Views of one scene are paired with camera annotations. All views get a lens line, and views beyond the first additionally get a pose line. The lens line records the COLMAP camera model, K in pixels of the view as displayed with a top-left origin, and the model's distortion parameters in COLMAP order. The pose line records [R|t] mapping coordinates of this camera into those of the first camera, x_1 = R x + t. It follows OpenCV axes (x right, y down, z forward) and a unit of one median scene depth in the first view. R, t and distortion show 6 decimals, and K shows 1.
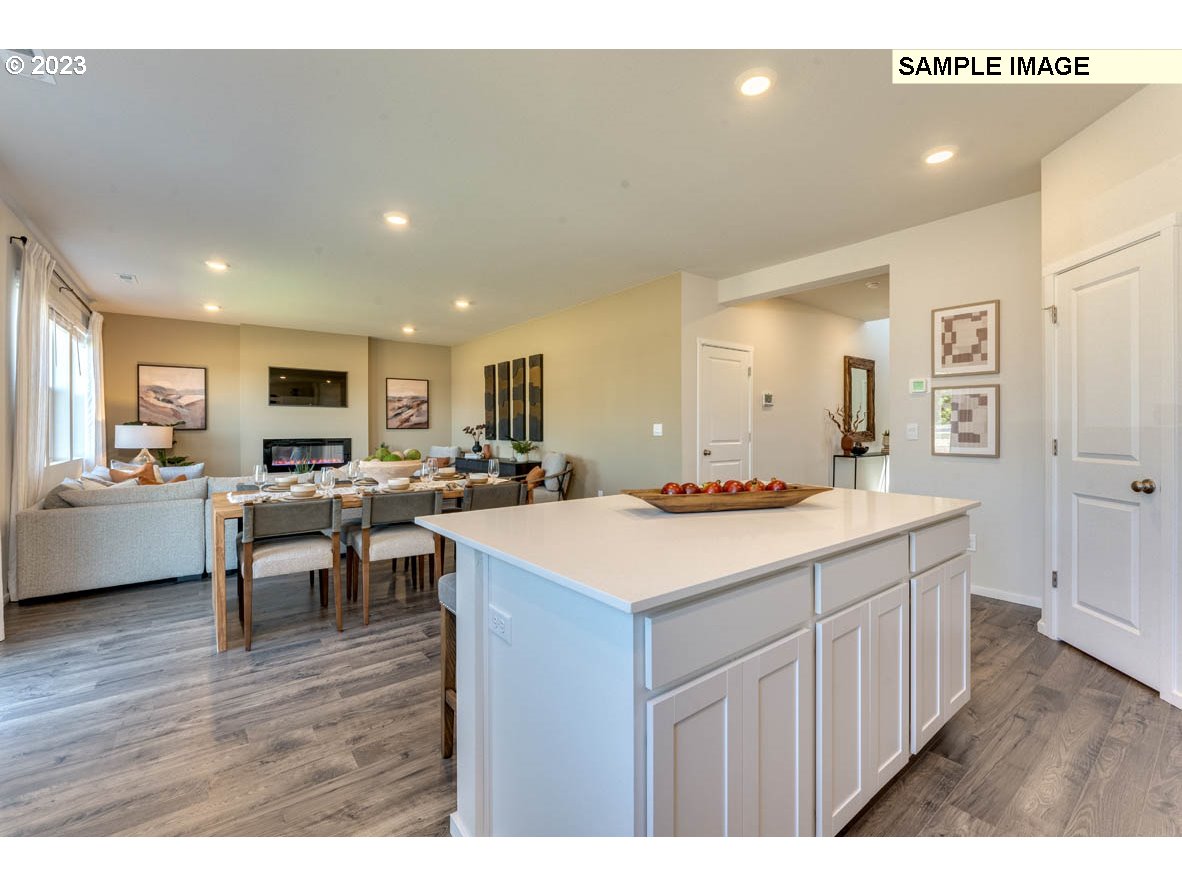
lens RADIAL K [[495.4, 0, 589.0], [0, 495.4, 434.1], [0, 0, 1]] dist [-0.003012, -0.001152]
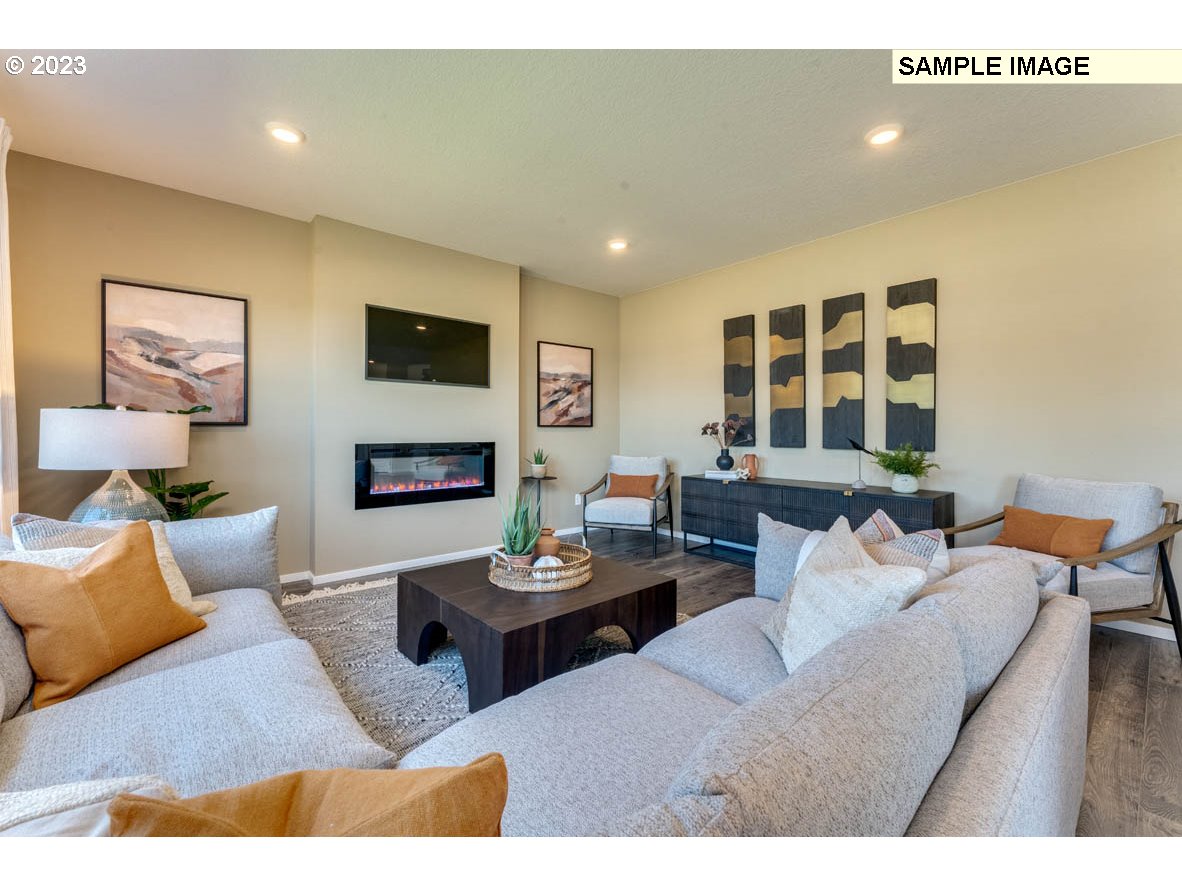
lens RADIAL K [[495.4, 0, 591.9], [0, 495.4, 433.1], [0, 0, 1]] dist [-0.003012, -0.001152]
pose [[0.999083, 0.004509, 0.042581, -0.432181], [-0.004221, 0.999968, -0.006864, 0.001389], [-0.042610, 0.006678, 0.999069, 0.472296]]
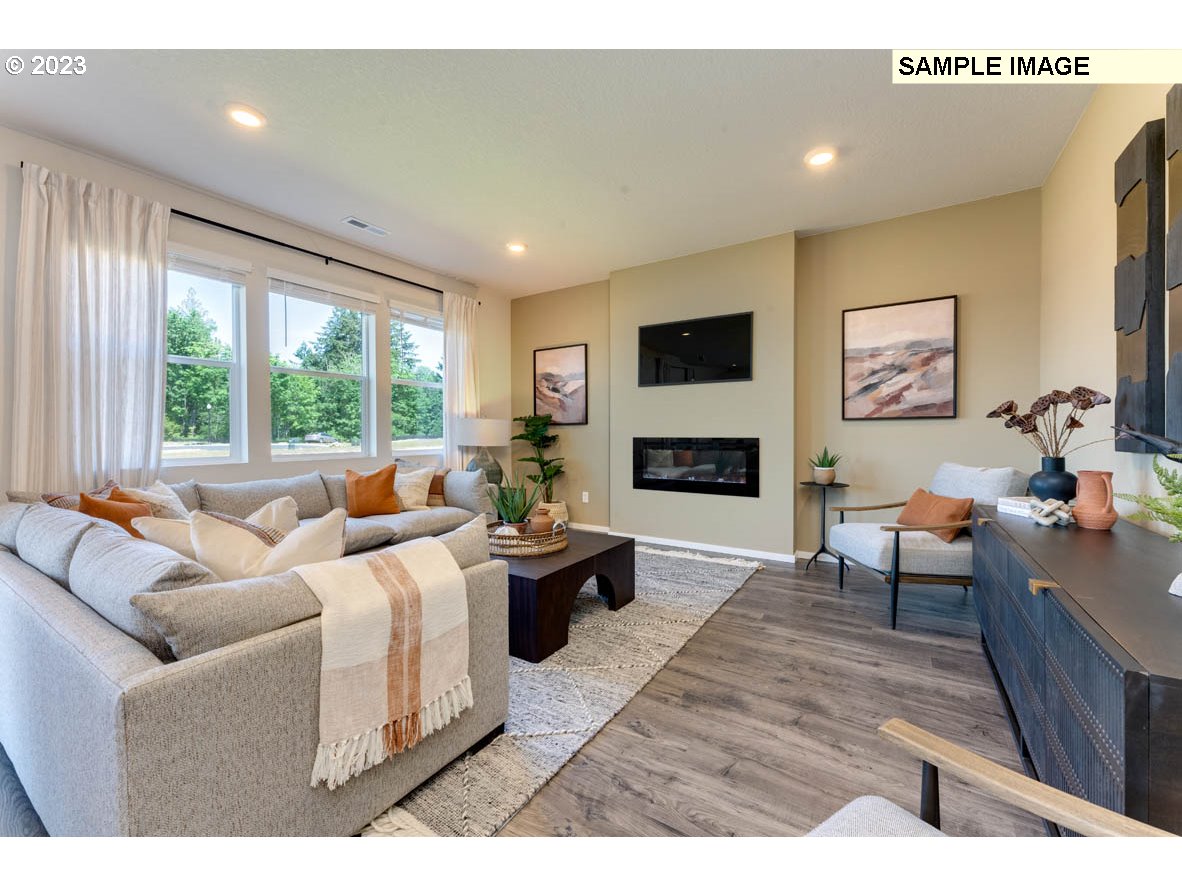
lens RADIAL K [[468.6, 0, 592.2], [0, 468.6, 442.4], [0, 0, 1]] dist [-0.000344, -0.000280]
pose [[0.323456, 0.022853, -0.945967, -0.077138], [-0.007834, 0.999739, 0.021473, 0.003742], [0.946211, 0.000465, 0.323550, 0.740274]]
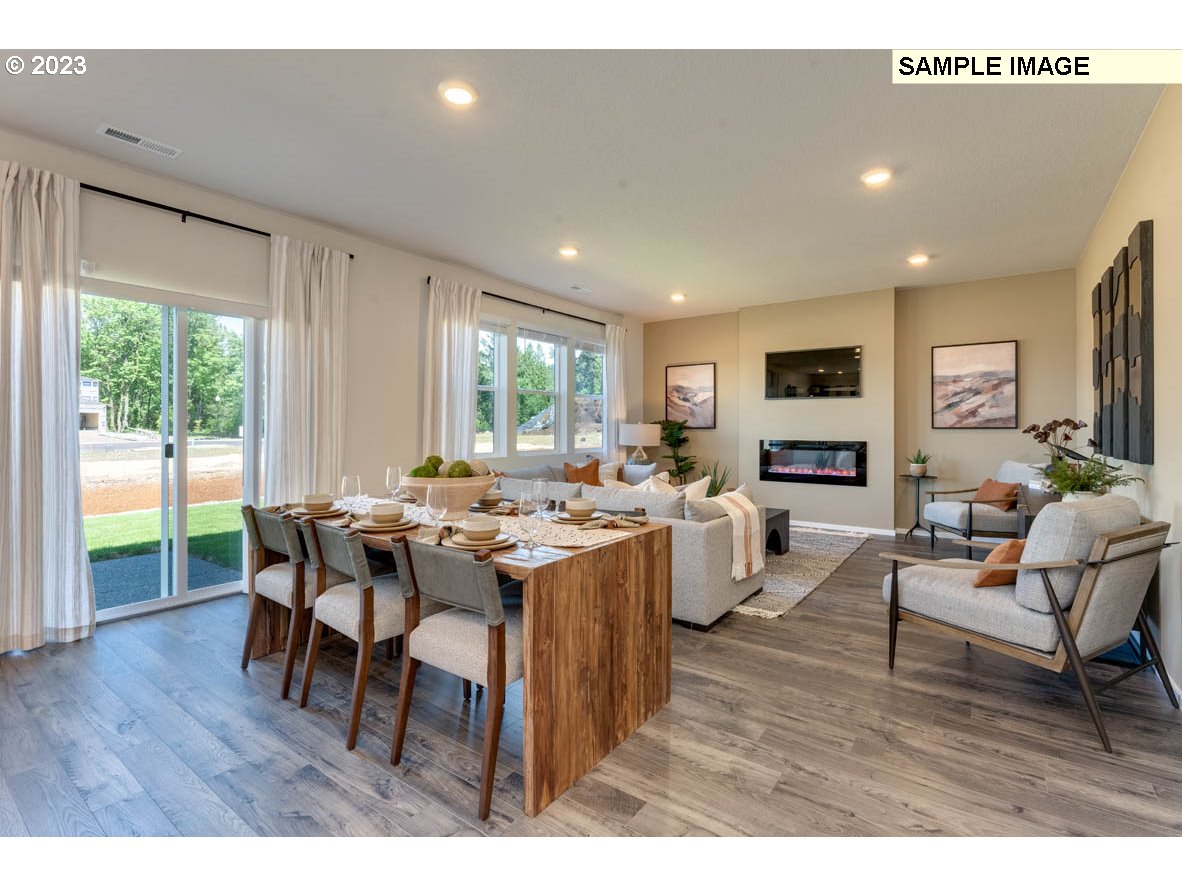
lens RADIAL K [[548.8, 0, 589.4], [0, 548.8, 431.1], [0, 0, 1]] dist [-0.002992, -0.000019]
pose [[0.271877, 0.009993, -0.962280, 0.161009], [-0.013590, 0.999886, 0.006544, -0.006846], [0.962236, 0.011298, 0.271982, 0.465618]]
